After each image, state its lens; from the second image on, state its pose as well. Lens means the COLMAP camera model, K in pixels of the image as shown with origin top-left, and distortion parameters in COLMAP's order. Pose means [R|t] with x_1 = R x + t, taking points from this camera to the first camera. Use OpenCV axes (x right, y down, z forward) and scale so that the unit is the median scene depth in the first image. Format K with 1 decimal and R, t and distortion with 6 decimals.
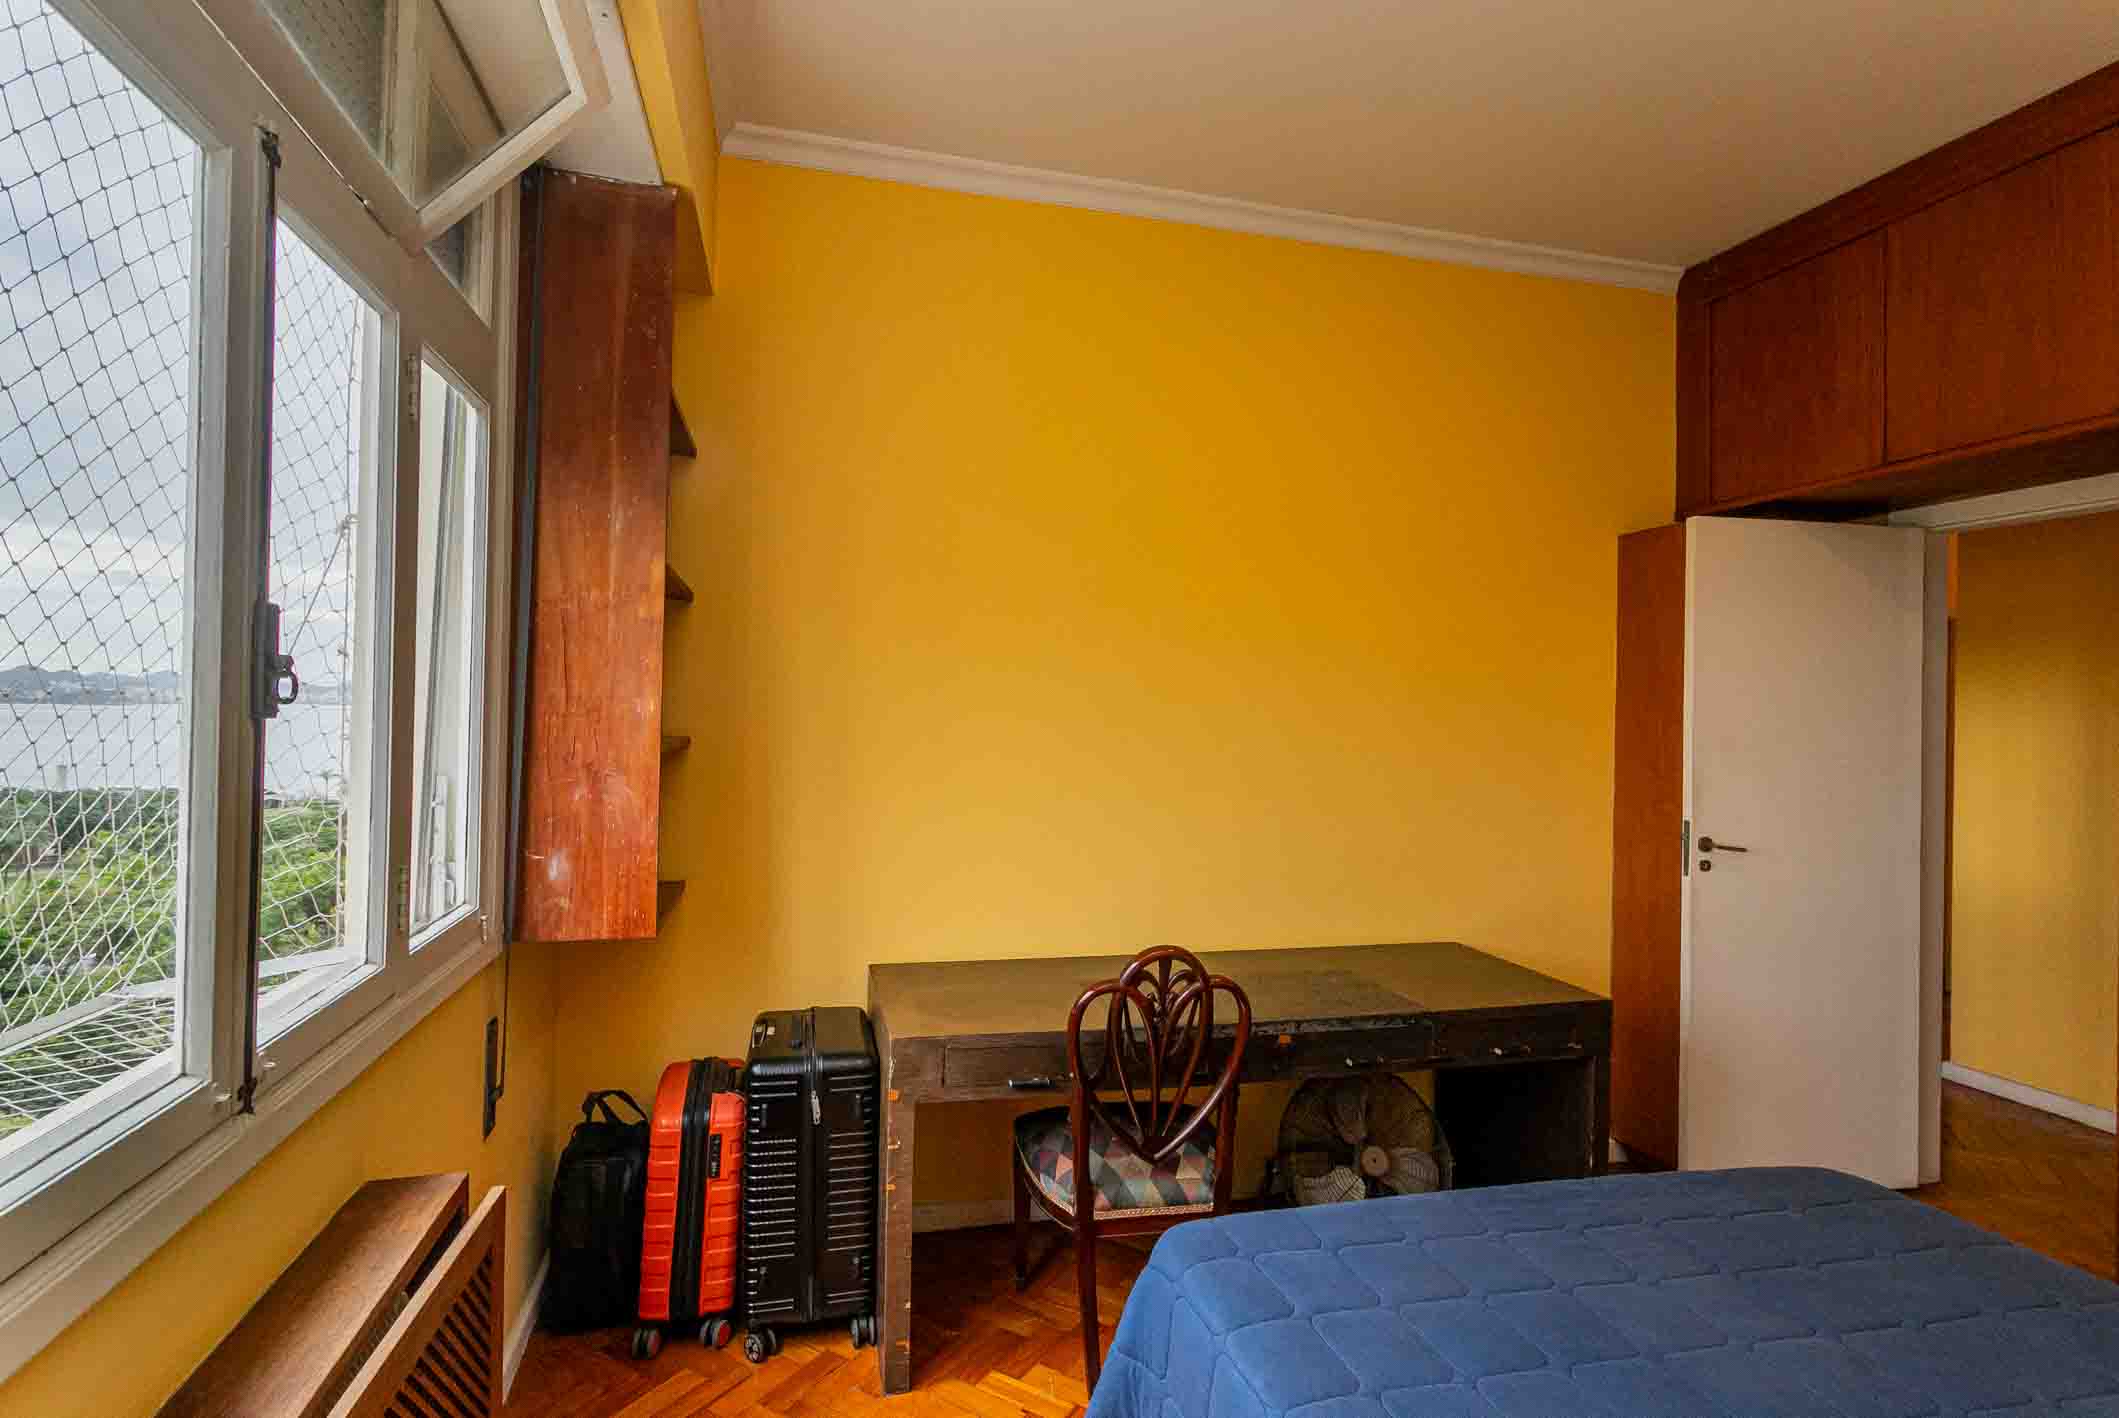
lens RADIAL K [[1044.2, 0, 1027.5], [0, 1044.2, 697.2], [0, 0, 1]] dist [-0.006327, 0.001694]
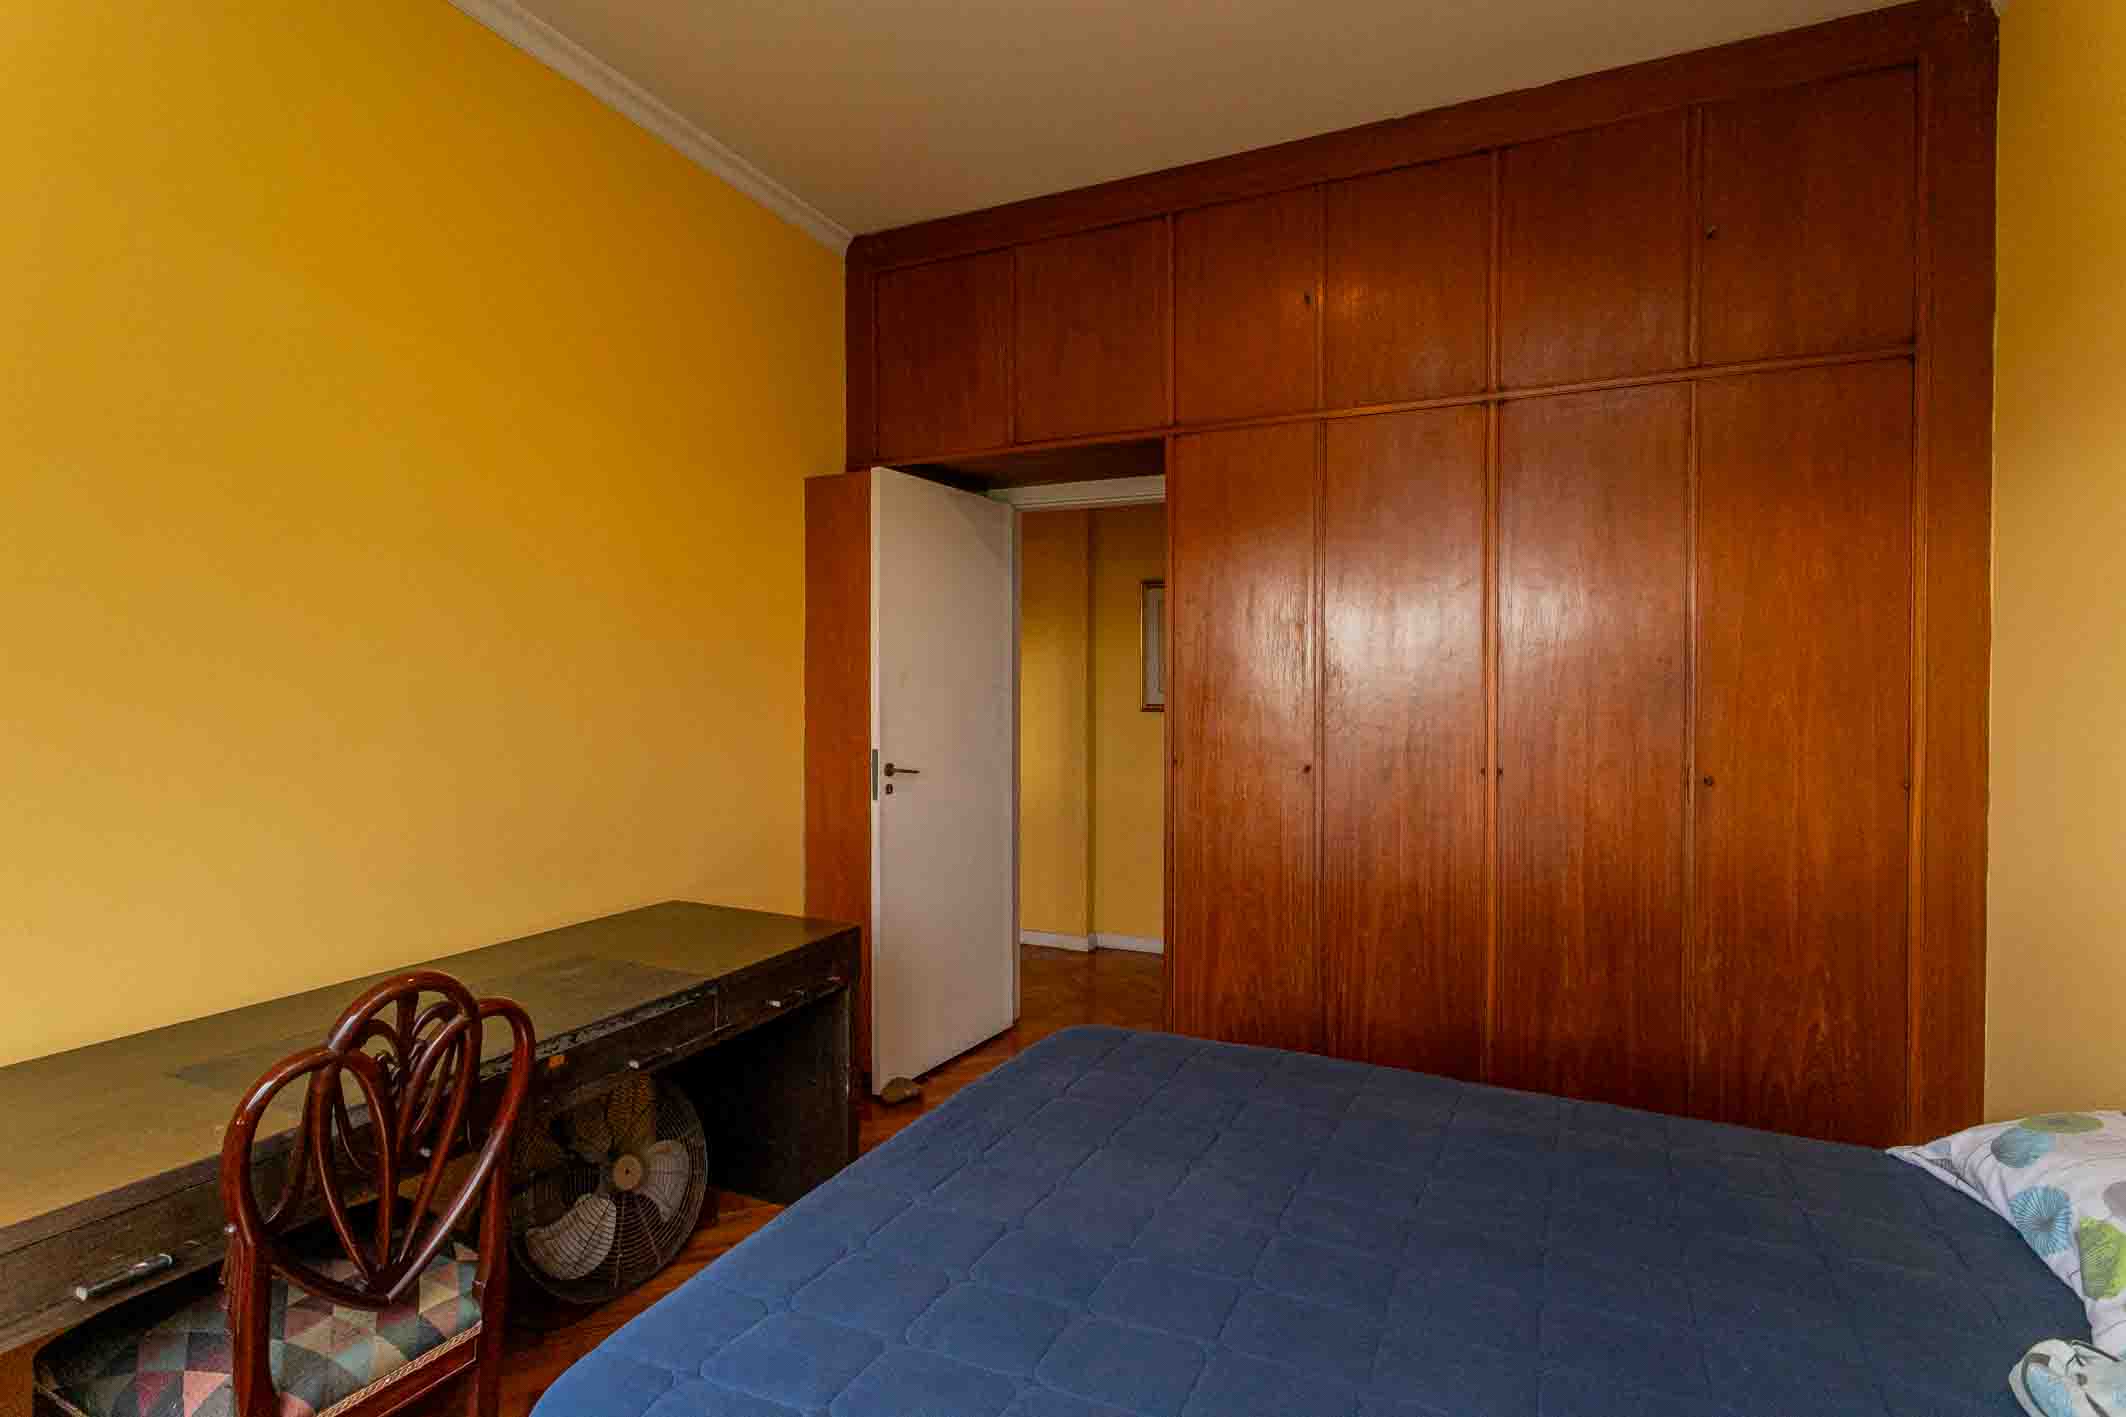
lens RADIAL K [[1026.9, 0, 1060.8], [0, 1026.9, 692.3], [0, 0, 1]] dist [0.000840, 0.003273]
pose [[0.616960, -0.022309, 0.786678, -0.111834], [-0.000845, 0.999579, 0.029009, 0.037971], [-0.786994, -0.018563, 0.616681, 0.256710]]
